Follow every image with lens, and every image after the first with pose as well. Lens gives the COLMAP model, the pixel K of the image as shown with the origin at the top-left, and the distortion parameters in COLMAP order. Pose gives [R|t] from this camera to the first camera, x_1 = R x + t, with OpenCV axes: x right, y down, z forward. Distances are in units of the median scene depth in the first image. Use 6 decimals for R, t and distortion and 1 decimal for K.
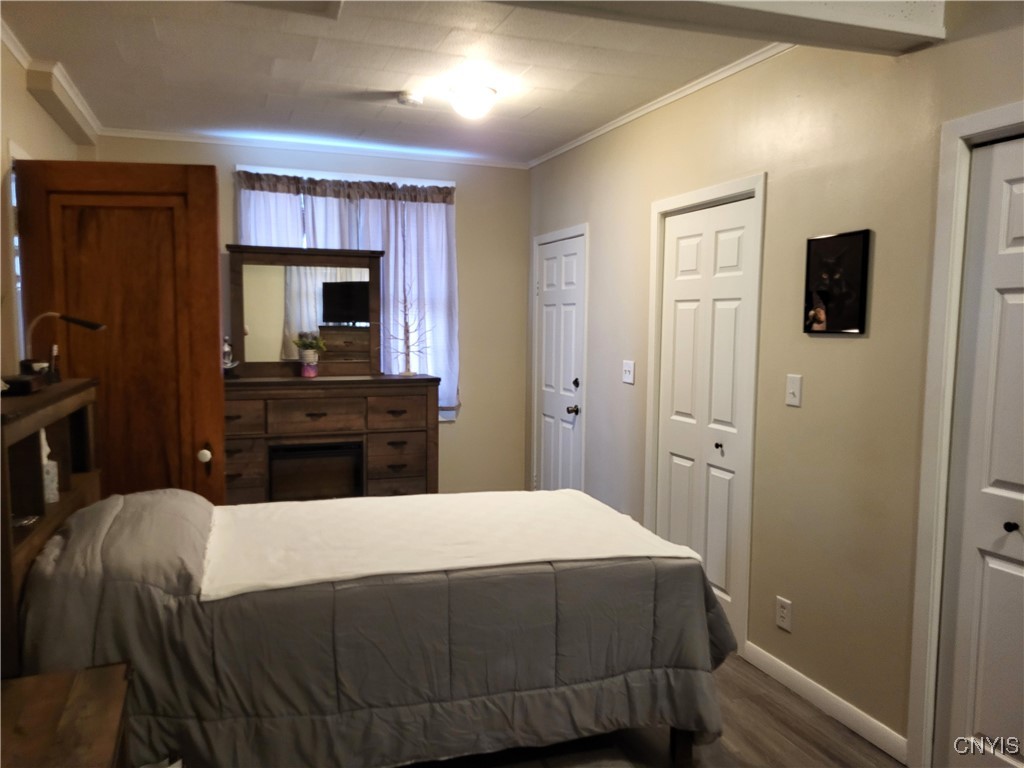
lens RADIAL K [[775.0, 0, 511.7], [0, 775.0, 387.5], [0, 0, 1]] dist [0.035510, 0.002310]
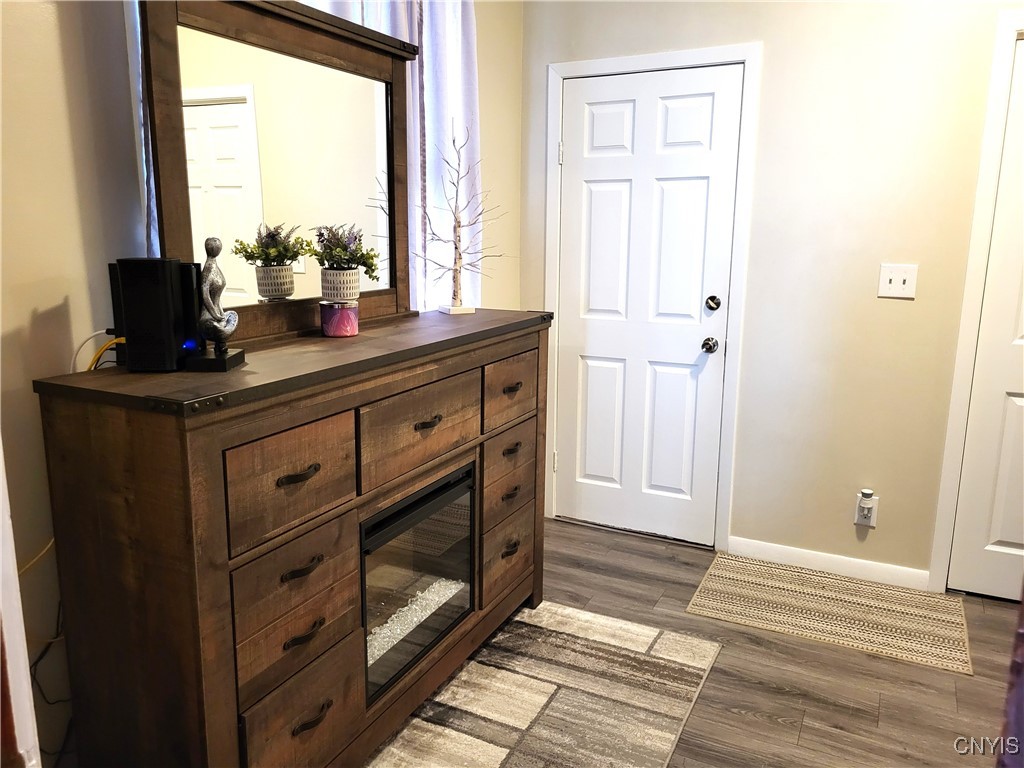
lens RADIAL K [[775.0, 0, 502.1], [0, 775.0, 379.5], [0, 0, 1]] dist [0.035510, 0.002310]
pose [[0.729308, -0.137136, 0.670301, -0.500057], [0.061942, 0.988918, 0.134927, -0.042806], [-0.681375, -0.056883, 0.729720, 0.660813]]
